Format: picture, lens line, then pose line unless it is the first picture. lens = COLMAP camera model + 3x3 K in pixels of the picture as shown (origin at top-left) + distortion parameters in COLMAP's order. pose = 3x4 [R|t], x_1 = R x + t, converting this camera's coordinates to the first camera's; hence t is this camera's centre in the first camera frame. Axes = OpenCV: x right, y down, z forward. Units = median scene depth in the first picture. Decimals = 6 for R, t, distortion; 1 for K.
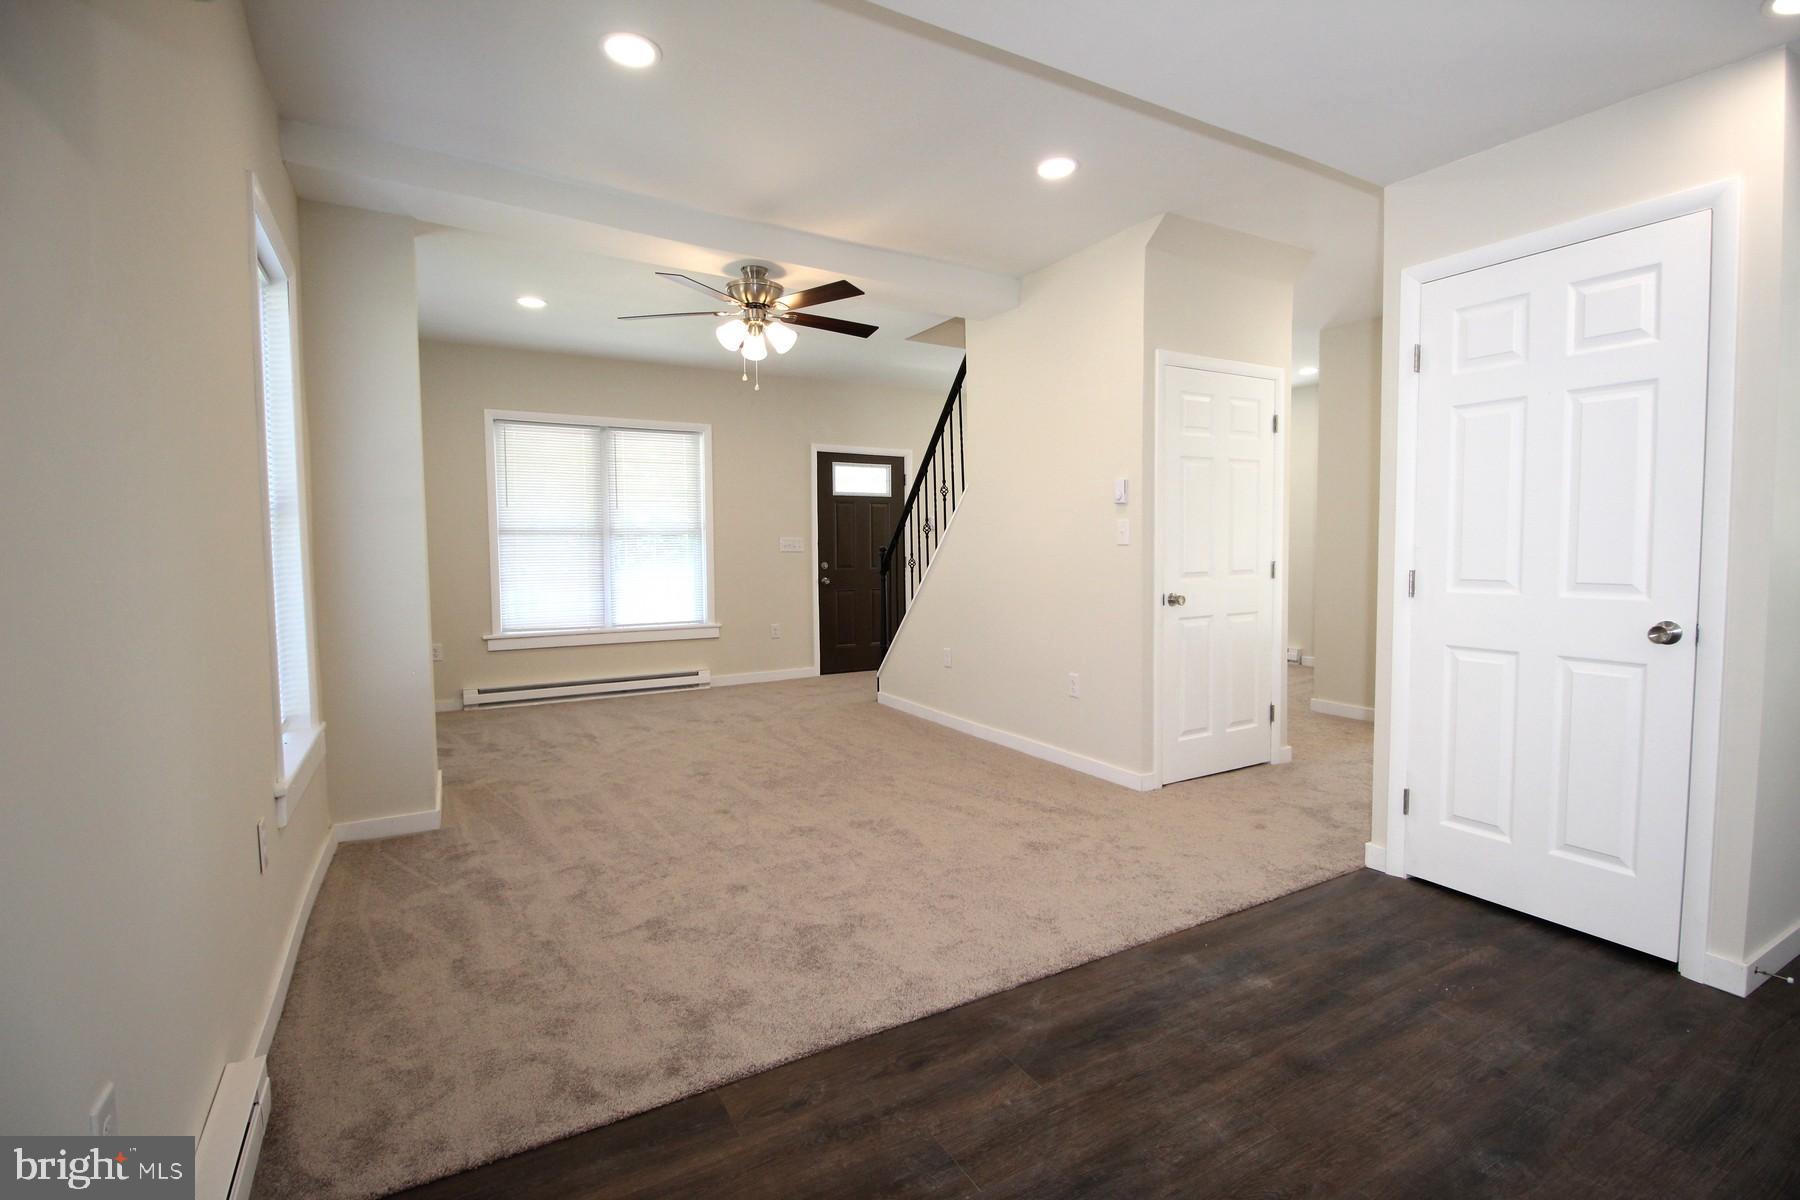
lens RADIAL K [[836.0, 0, 915.9], [0, 836.0, 595.0], [0, 0, 1]] dist [-0.009419, -0.006243]
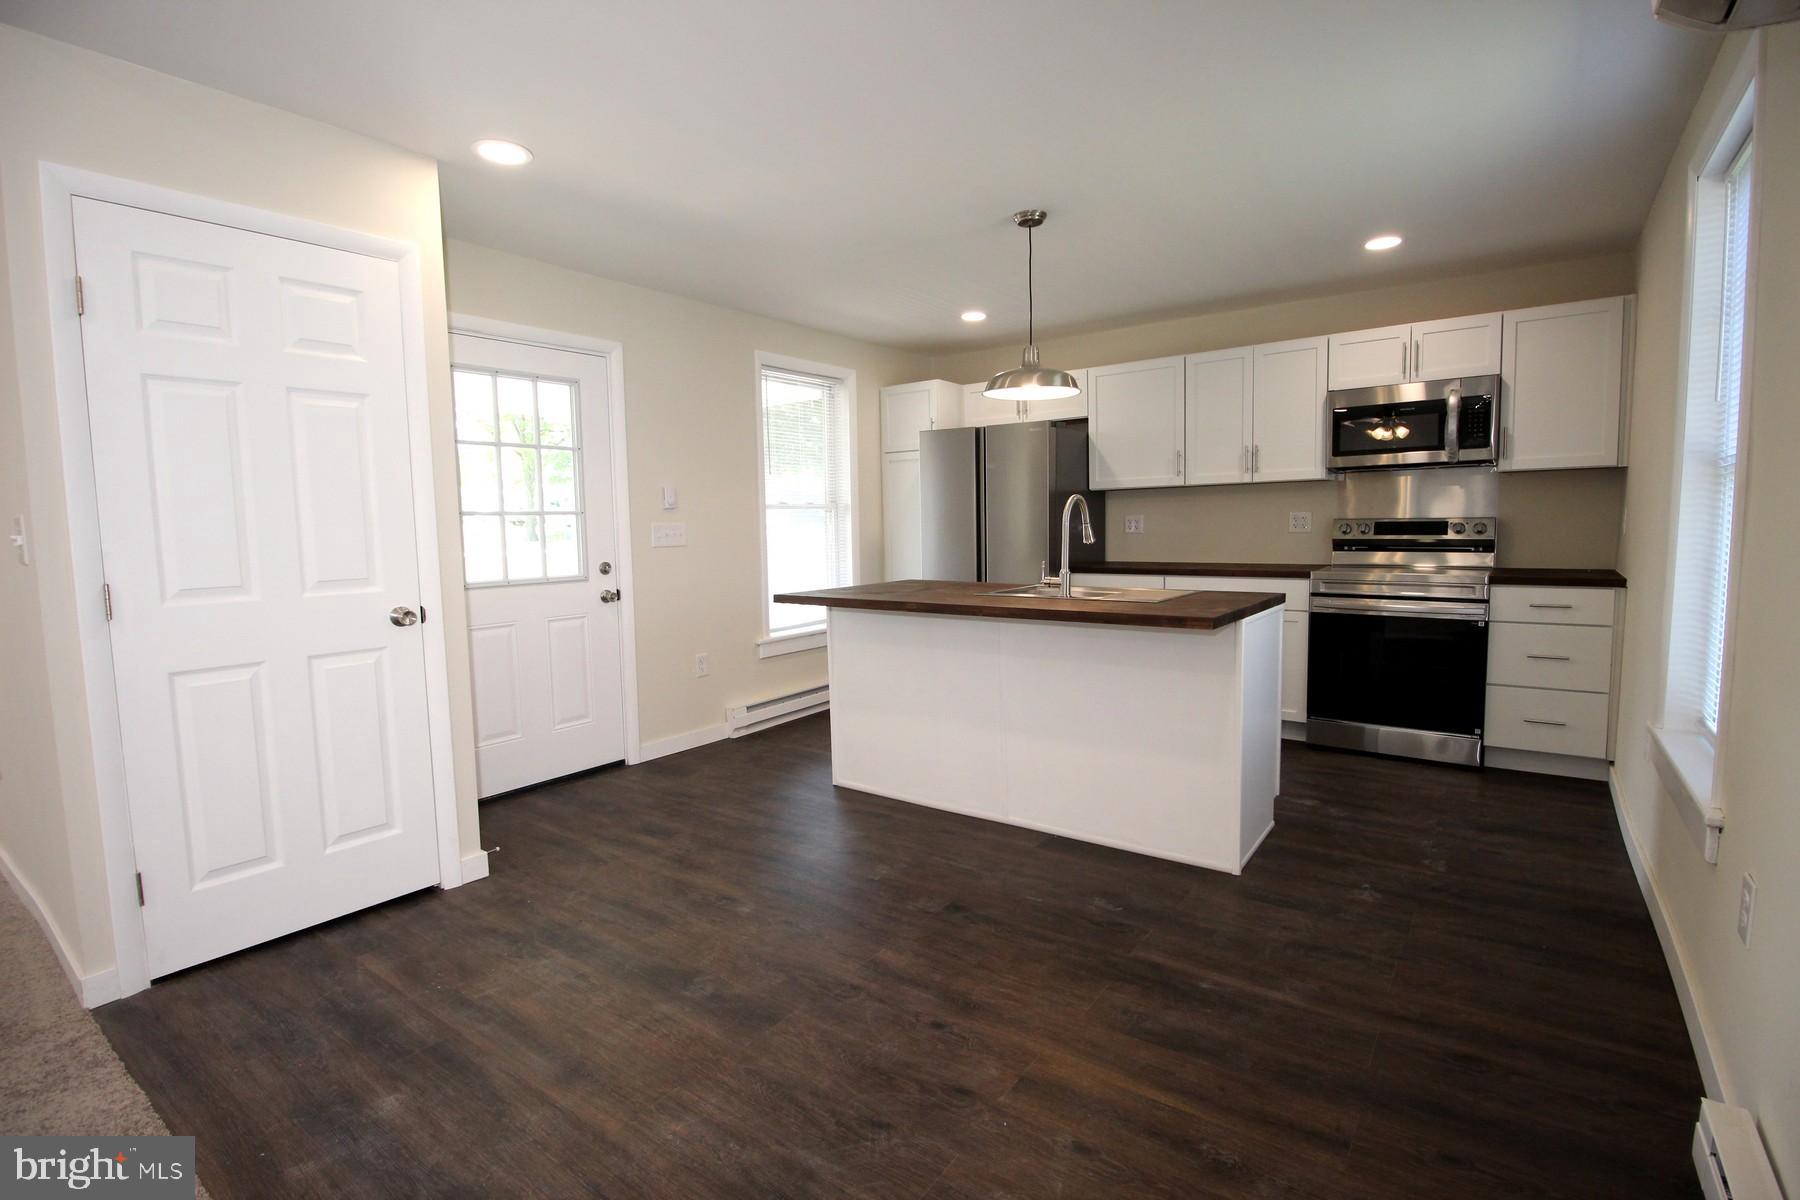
lens RADIAL K [[836.0, 0, 912.6], [0, 836.0, 600.8], [0, 0, 1]] dist [-0.009419, -0.006243]
pose [[-0.405518, -0.071536, 0.911283, -0.263253], [0.075782, 0.990870, 0.111506, -0.030844], [-0.910940, 0.114277, -0.396395, 0.458535]]
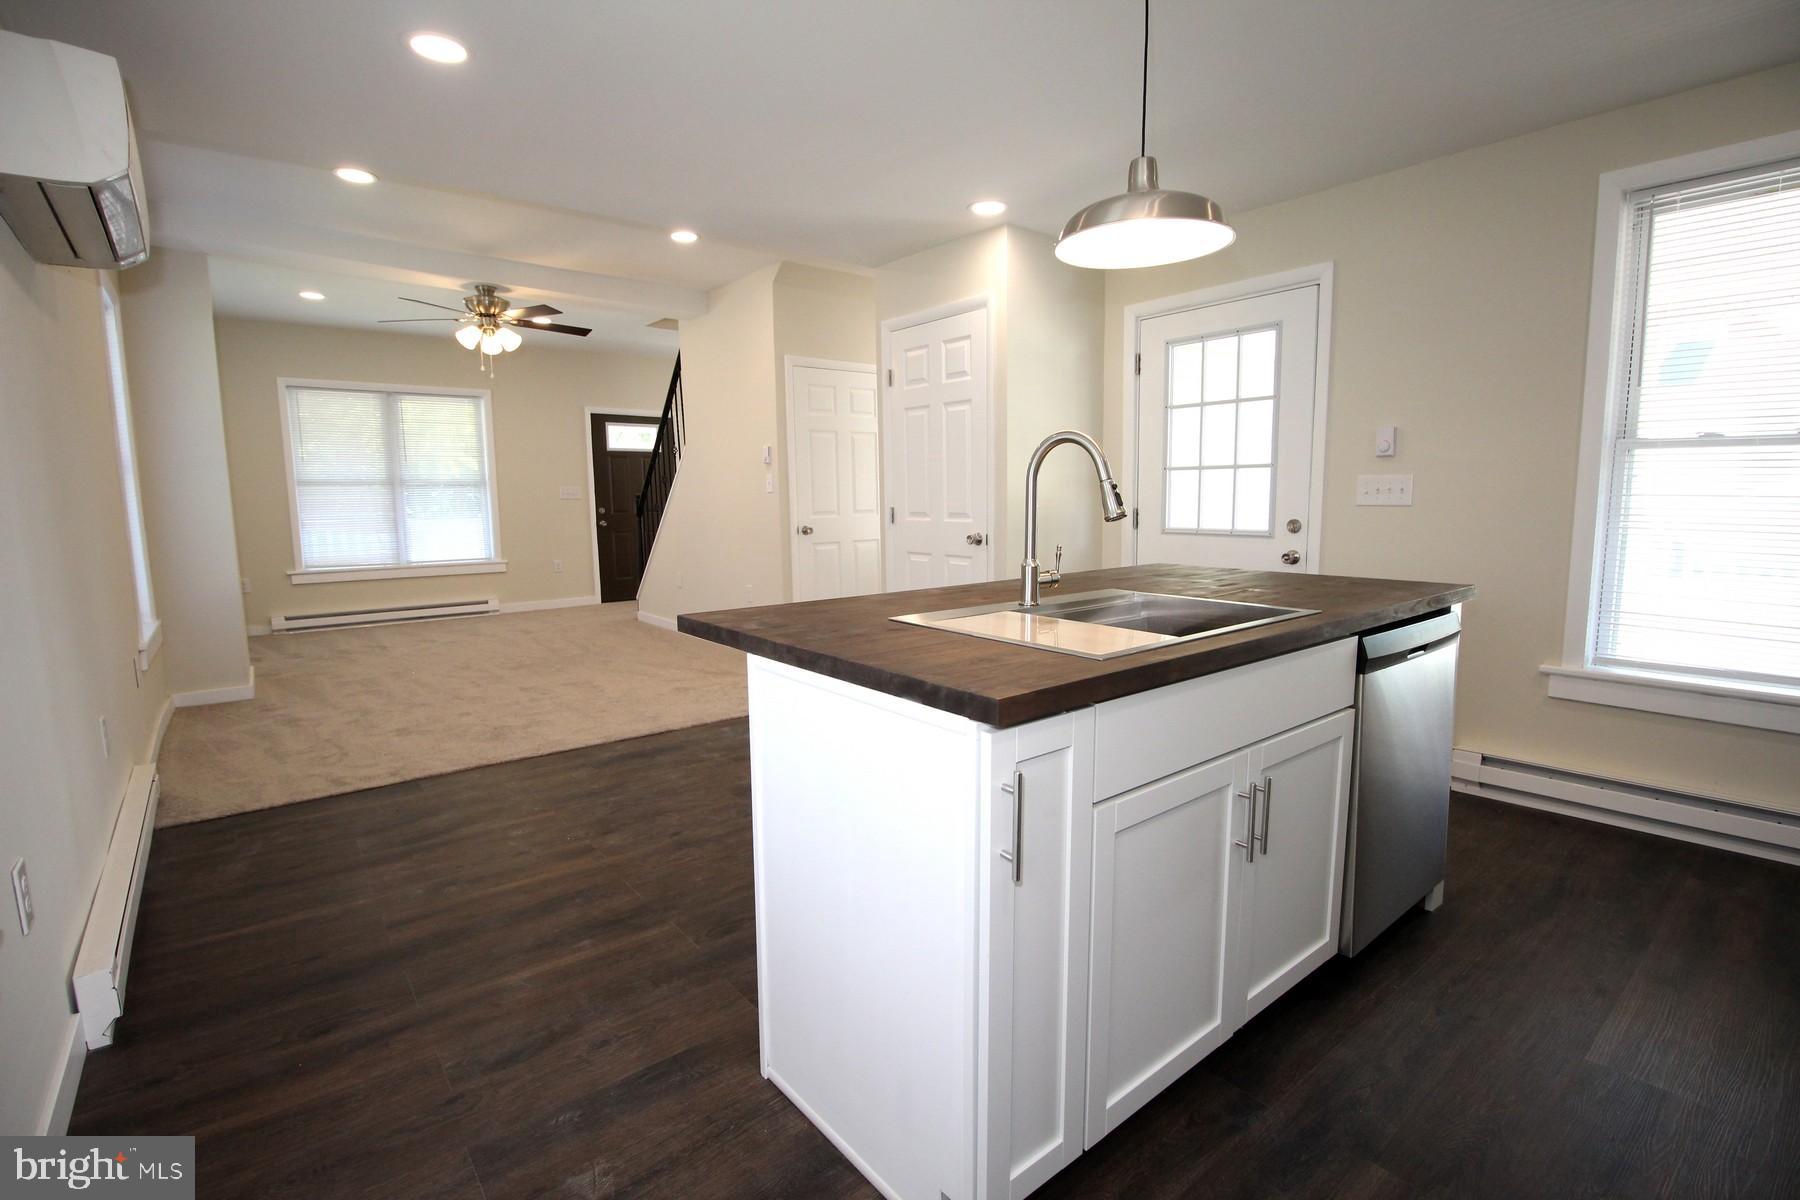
lens RADIAL K [[836.0, 0, 915.8], [0, 836.0, 597.8], [0, 0, 1]] dist [-0.009419, -0.006243]
pose [[0.987283, -0.021834, 0.157466, 0.273140], [0.011650, 0.997797, 0.065314, 0.030284], [-0.158545, -0.062649, 0.985362, -0.472690]]
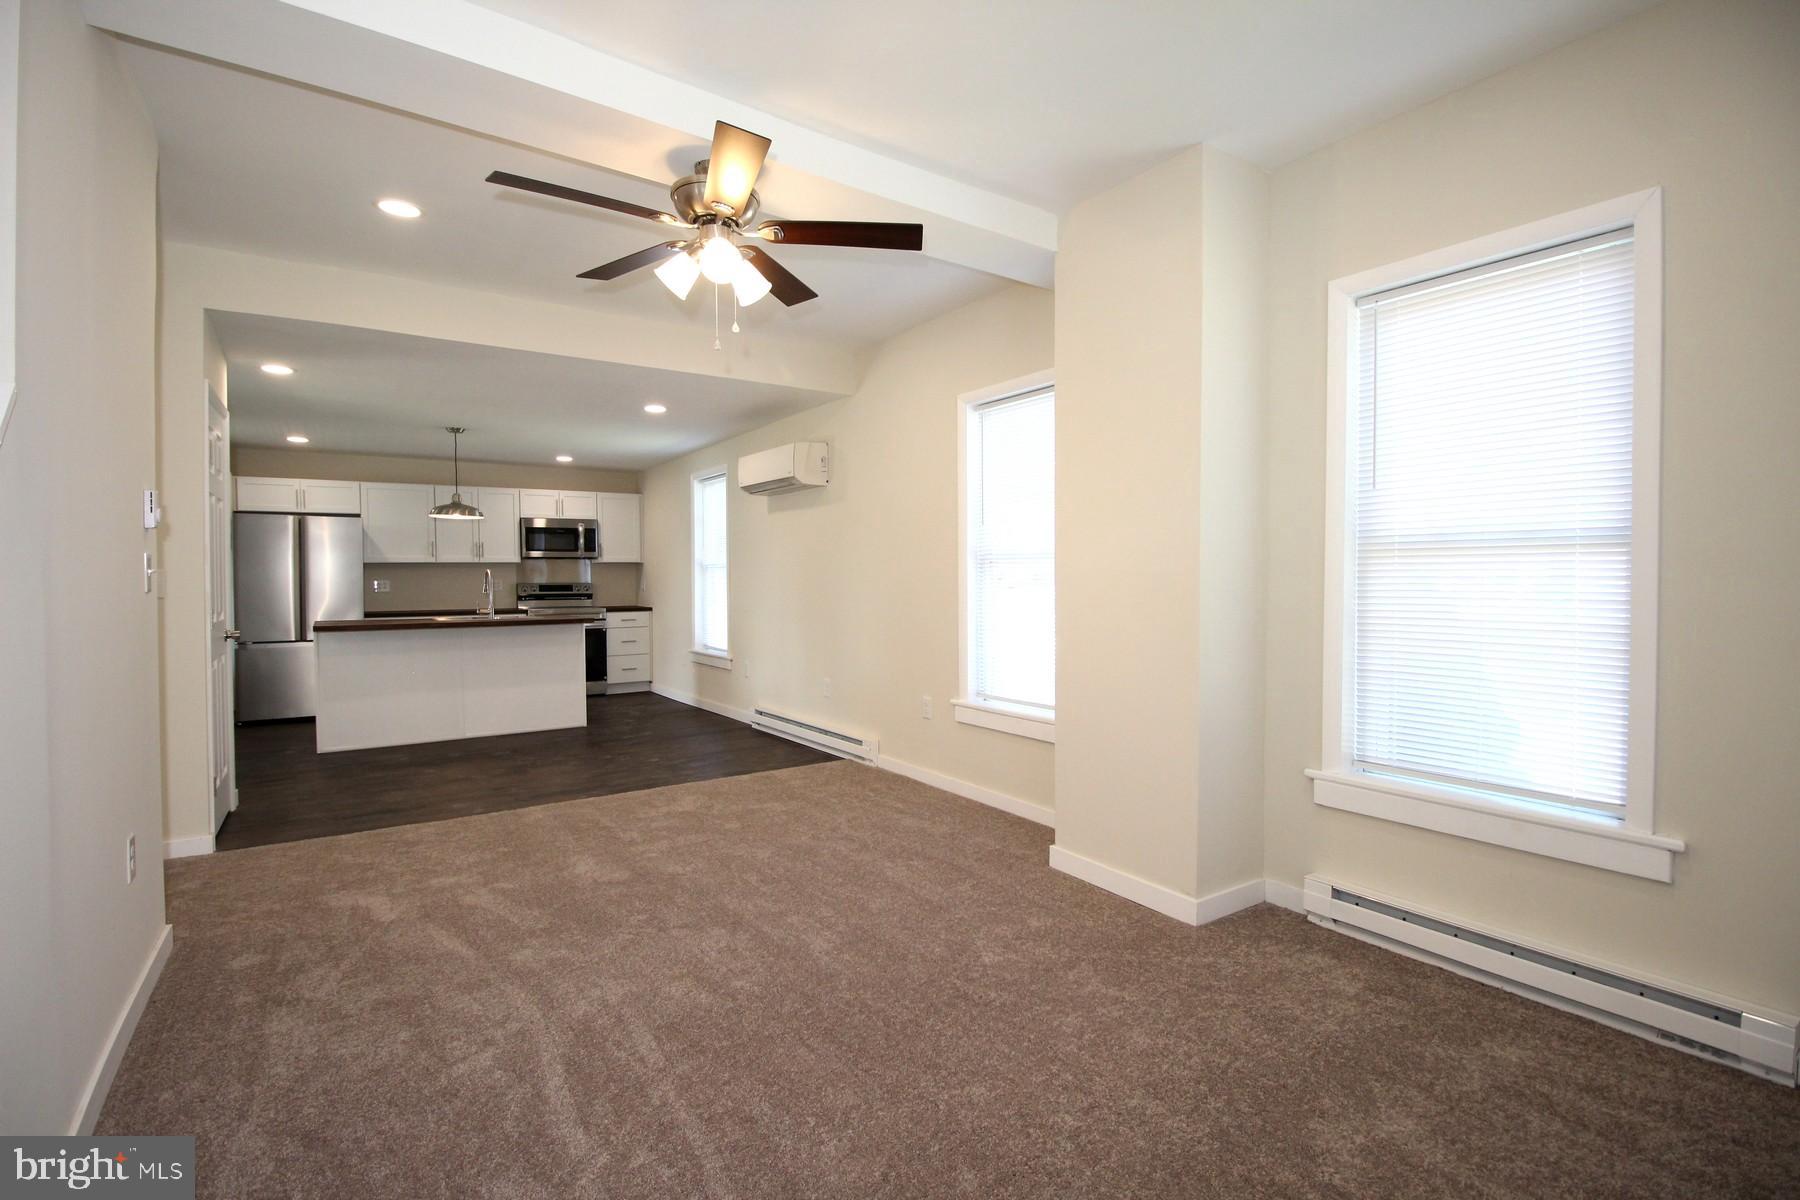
lens RADIAL K [[836.0, 0, 913.0], [0, 836.0, 601.5], [0, 0, 1]] dist [-0.009419, -0.006243]
pose [[-0.996930, 0.015827, -0.076684, -0.296801], [0.008999, 0.996028, 0.088582, -0.107353], [0.077781, 0.087620, -0.993113, 1.716704]]
